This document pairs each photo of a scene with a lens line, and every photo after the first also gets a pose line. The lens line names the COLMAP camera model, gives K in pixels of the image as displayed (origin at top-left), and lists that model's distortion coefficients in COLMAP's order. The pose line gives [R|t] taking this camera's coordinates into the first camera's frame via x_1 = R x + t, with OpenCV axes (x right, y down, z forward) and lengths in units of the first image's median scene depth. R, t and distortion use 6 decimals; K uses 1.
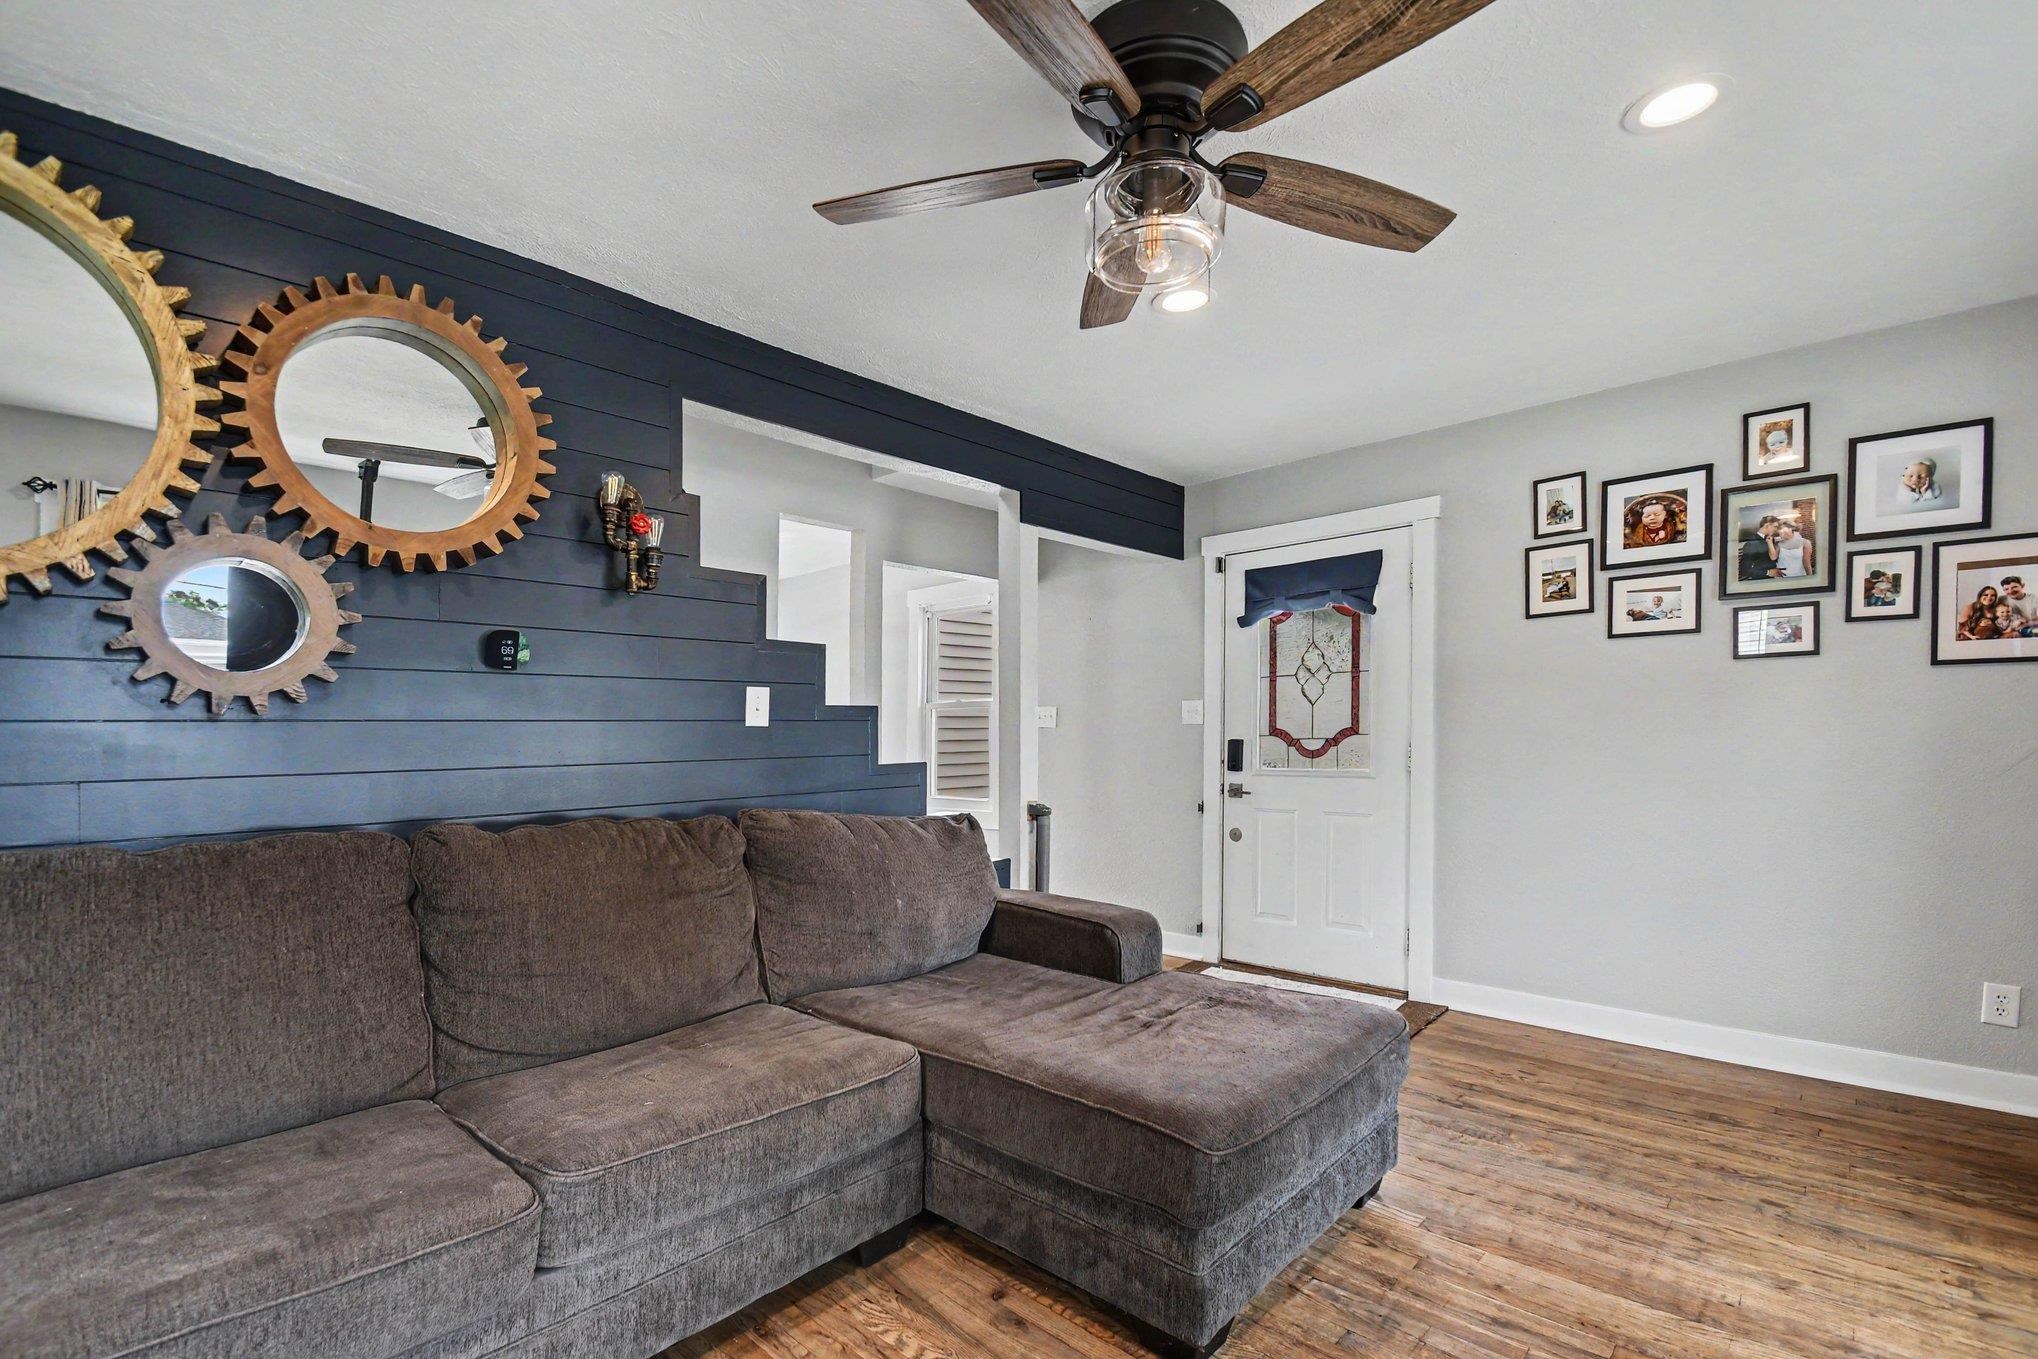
lens RADIAL K [[912.4, 0, 1022.3], [0, 912.4, 734.4], [0, 0, 1]] dist [-0.000568, -0.004548]
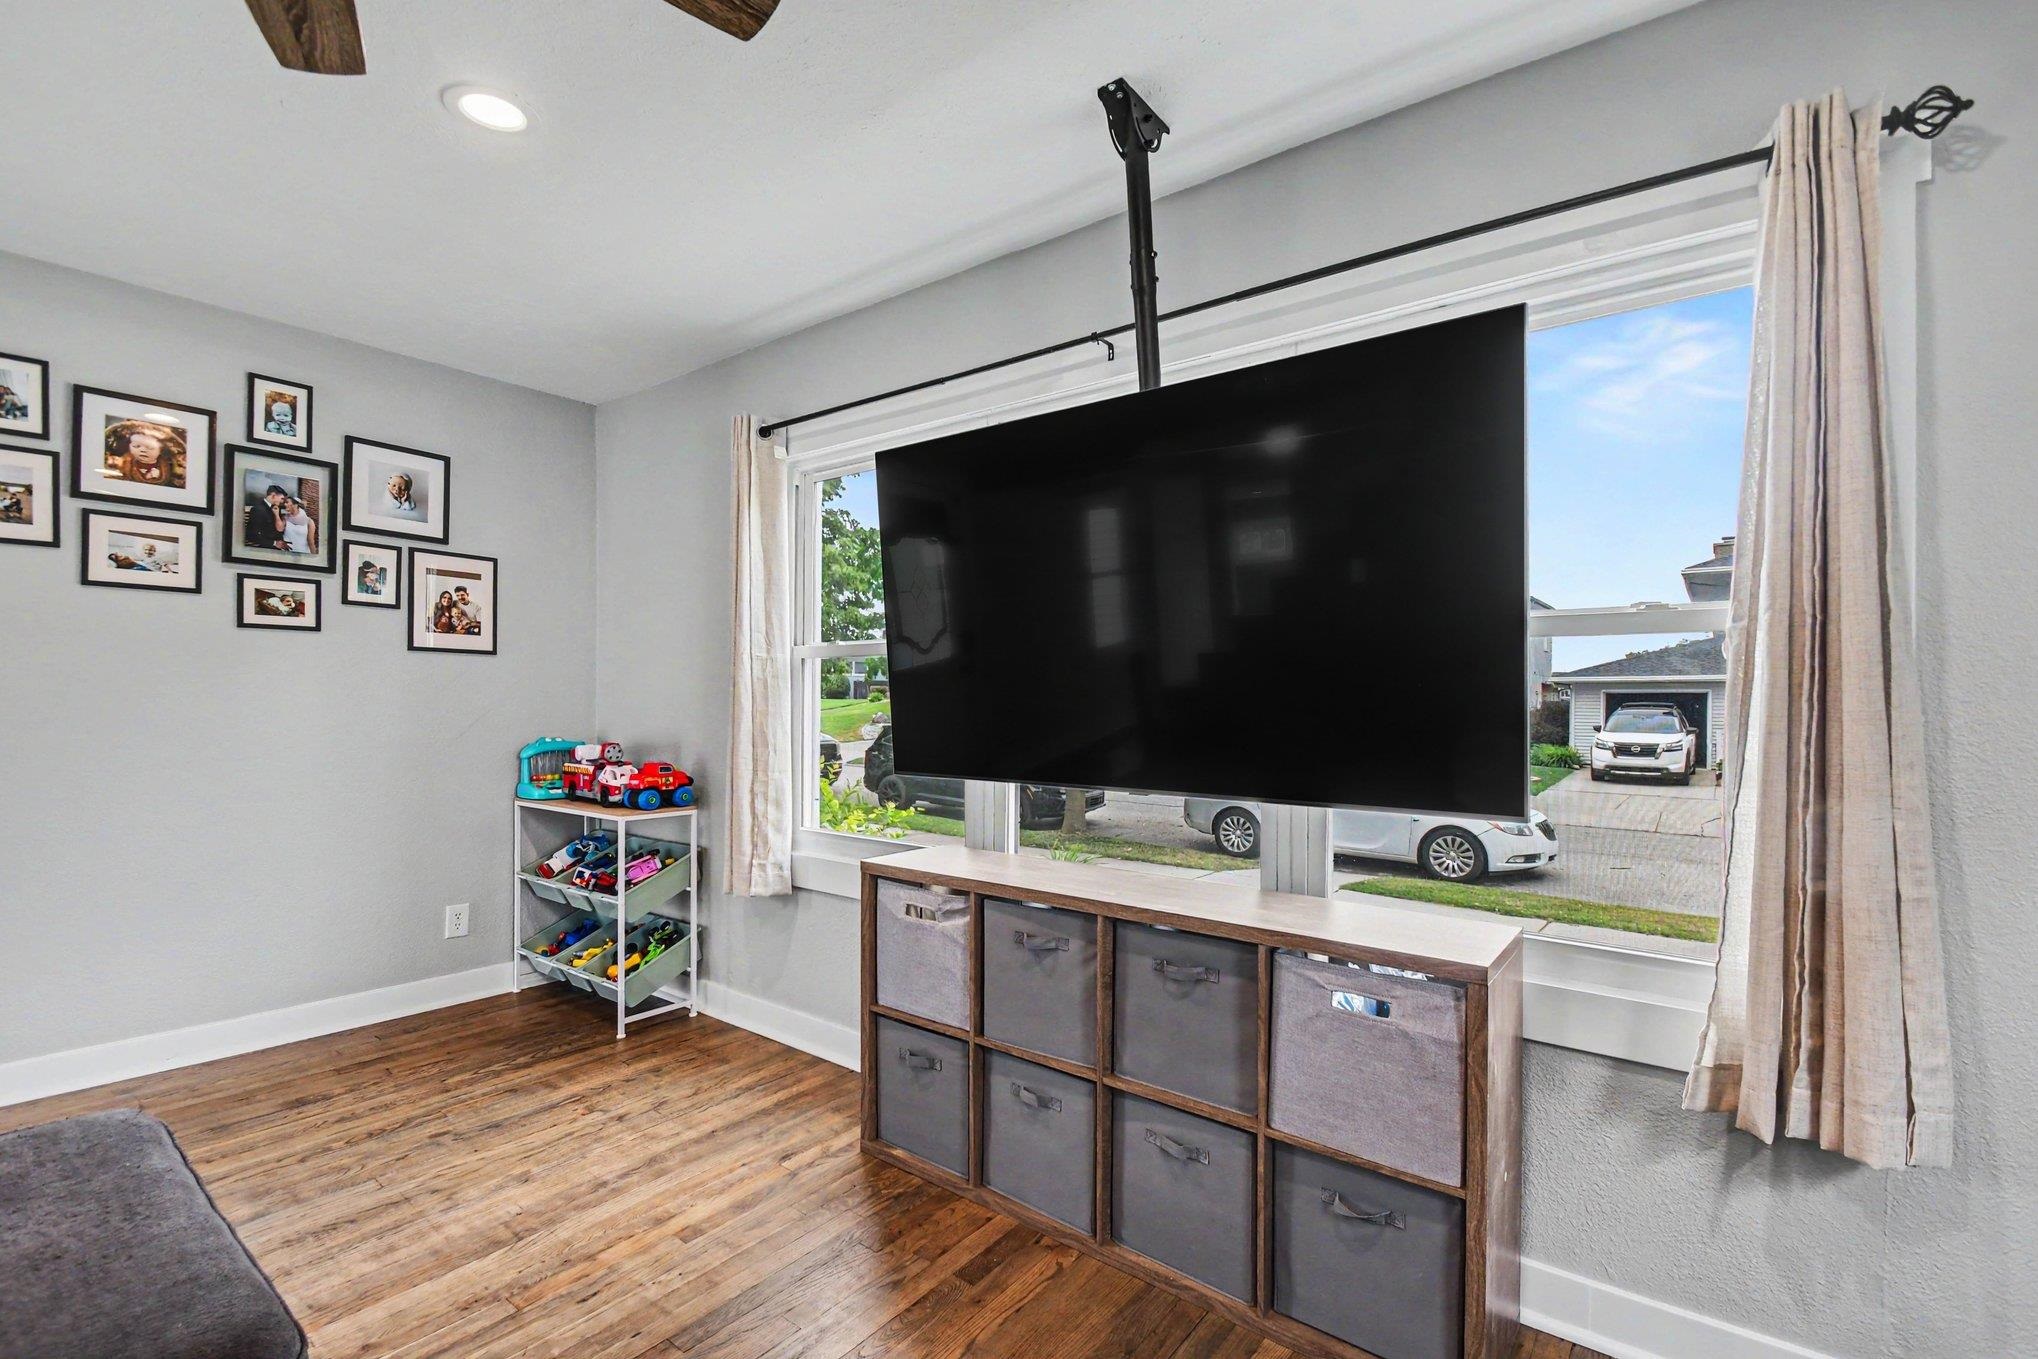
lens RADIAL K [[912.4, 0, 1021.8], [0, 912.4, 713.4], [0, 0, 1]] dist [-0.000568, -0.004548]
pose [[-0.078238, 0.000026, 0.996935, -0.238064], [-0.009358, 0.999956, -0.000760, 0.000110], [-0.996891, -0.009389, -0.078234, 0.280023]]
